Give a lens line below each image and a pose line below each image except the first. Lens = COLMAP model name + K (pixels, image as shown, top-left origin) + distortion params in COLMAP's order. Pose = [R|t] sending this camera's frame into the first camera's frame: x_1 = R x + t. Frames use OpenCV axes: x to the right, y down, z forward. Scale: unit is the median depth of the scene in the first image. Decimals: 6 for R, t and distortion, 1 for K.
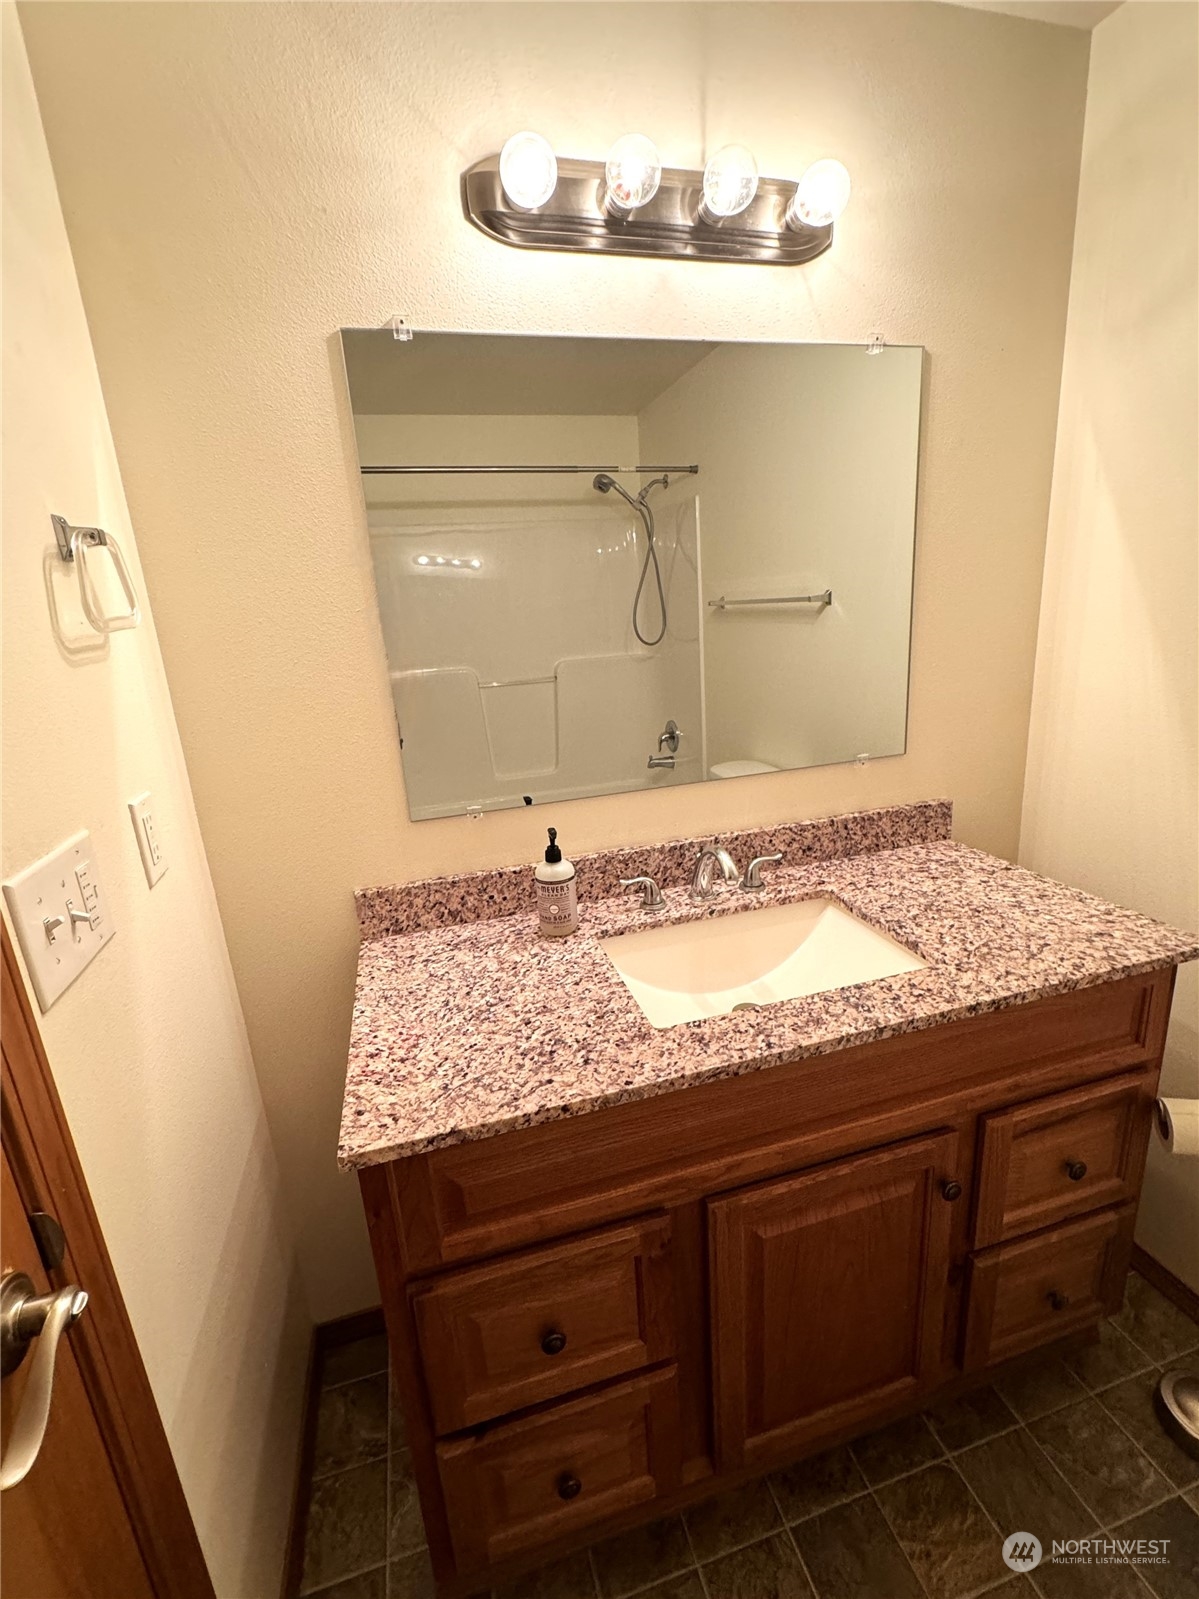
lens RADIAL K [[692.0, 0, 590.0], [0, 692.0, 779.4], [0, 0, 1]] dist [-0.000724, 0.000301]
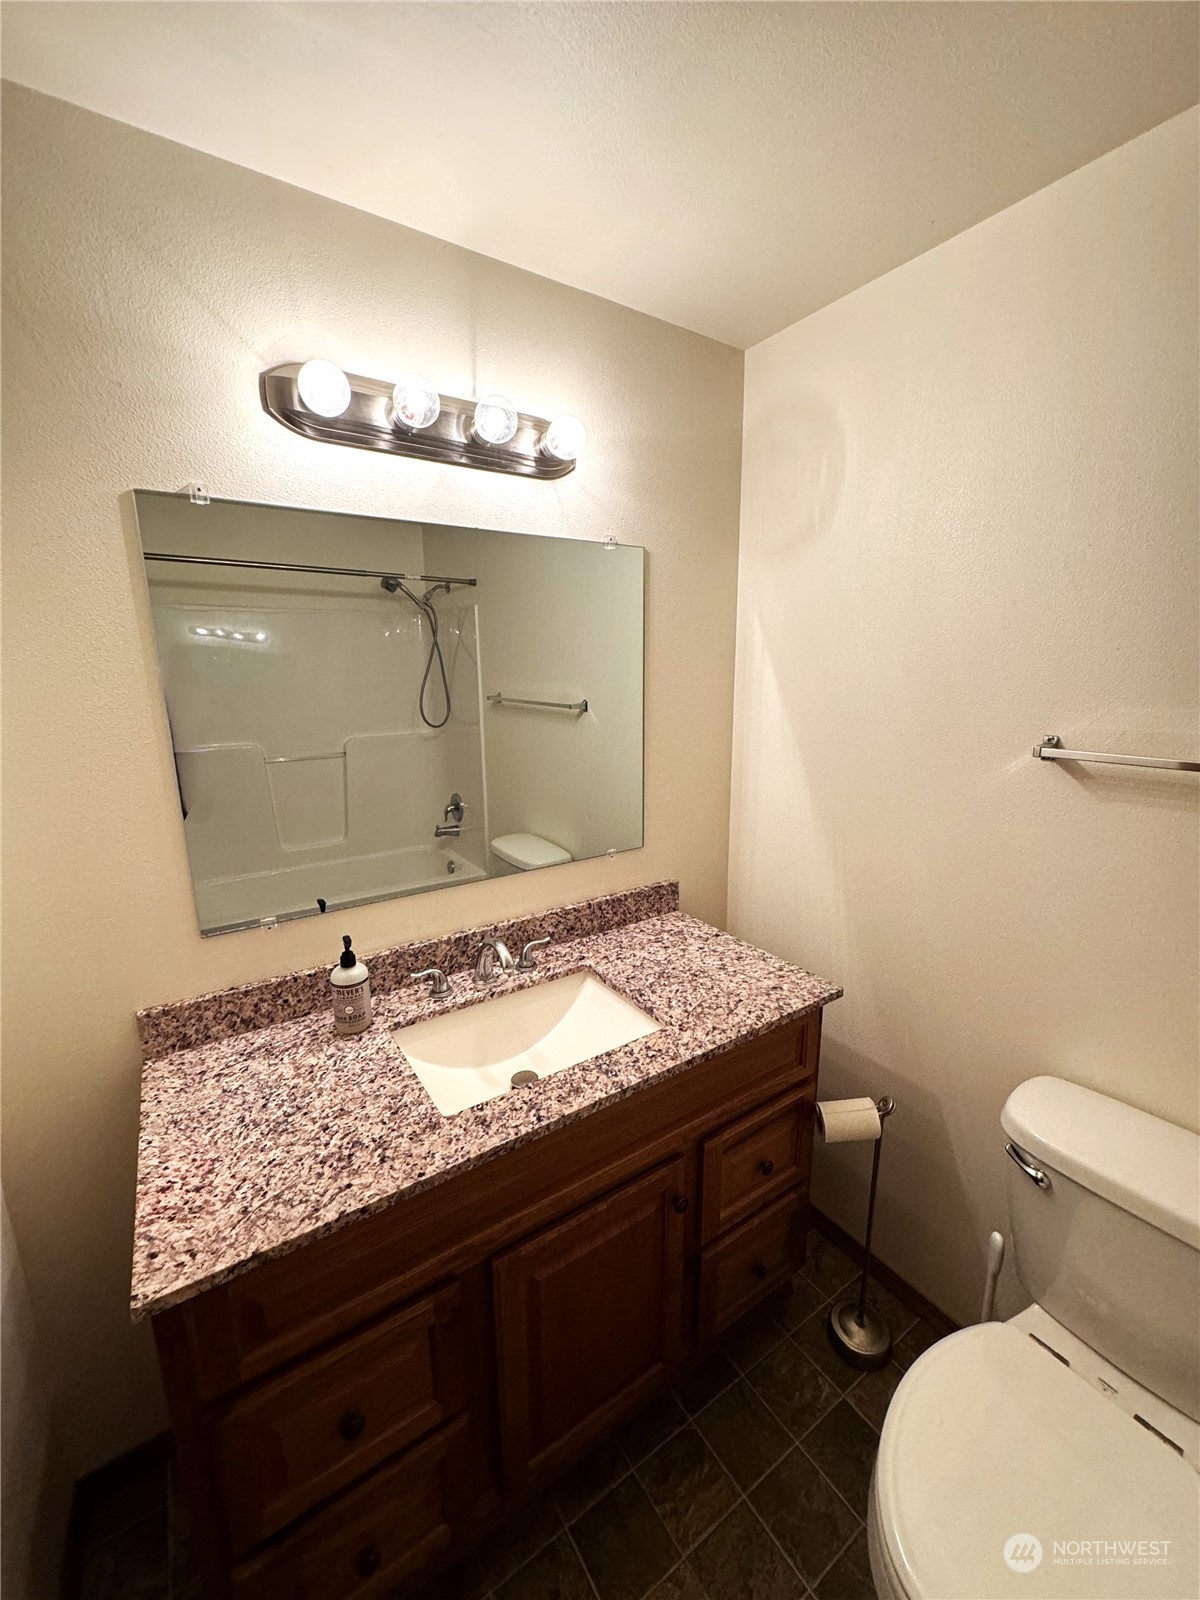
lens RADIAL K [[632.1, 0, 579.9], [0, 632.1, 795.6], [0, 0, 1]] dist [-0.000648, 0.000158]
pose [[0.952610, -0.007824, 0.304092, -0.006369], [0.024095, 0.998469, -0.049791, -0.107301], [-0.303237, 0.054759, 0.951341, -0.095983]]
